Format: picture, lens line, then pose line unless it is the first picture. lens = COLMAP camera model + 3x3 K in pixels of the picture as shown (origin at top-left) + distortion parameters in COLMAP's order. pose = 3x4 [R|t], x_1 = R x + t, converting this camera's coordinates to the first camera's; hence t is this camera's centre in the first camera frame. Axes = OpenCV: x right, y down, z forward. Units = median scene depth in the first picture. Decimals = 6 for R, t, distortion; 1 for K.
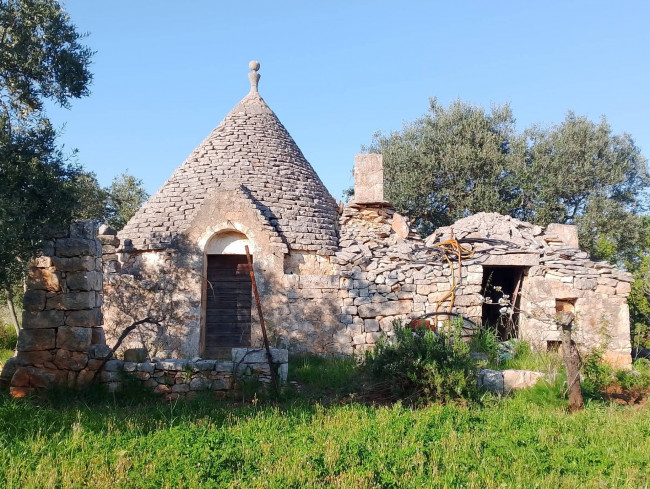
lens RADIAL K [[753.9, 0, 326.2], [0, 753.9, 246.8], [0, 0, 1]] dist [0.148512, -0.340223]
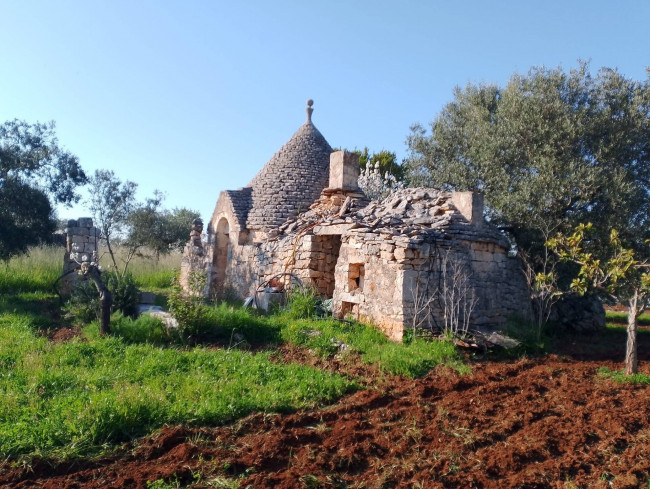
lens RADIAL K [[508.5, 0, 321.7], [0, 508.5, 244.7], [0, 0, 1]] dist [0.116970, -0.215272]
pose [[0.593381, -0.017566, -0.804730, 0.839890], [0.026017, 0.999658, -0.002637, 0.041313], [0.804501, -0.019372, 0.593635, 0.530270]]
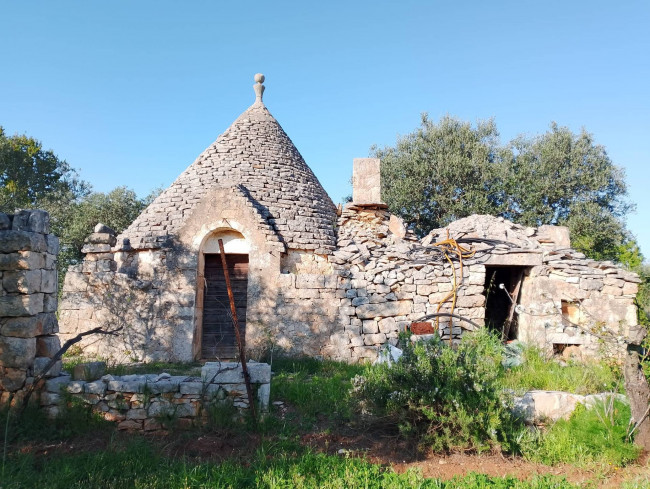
lens RADIAL K [[524.6, 0, 326.6], [0, 524.6, 241.9], [0, 0, 1]] dist [0.122835, -0.241343]
pose [[0.999889, 0.001490, -0.014832, 0.014143], [-0.001824, 0.999745, -0.022530, 0.010354], [0.014795, 0.022554, 0.999636, 0.315631]]
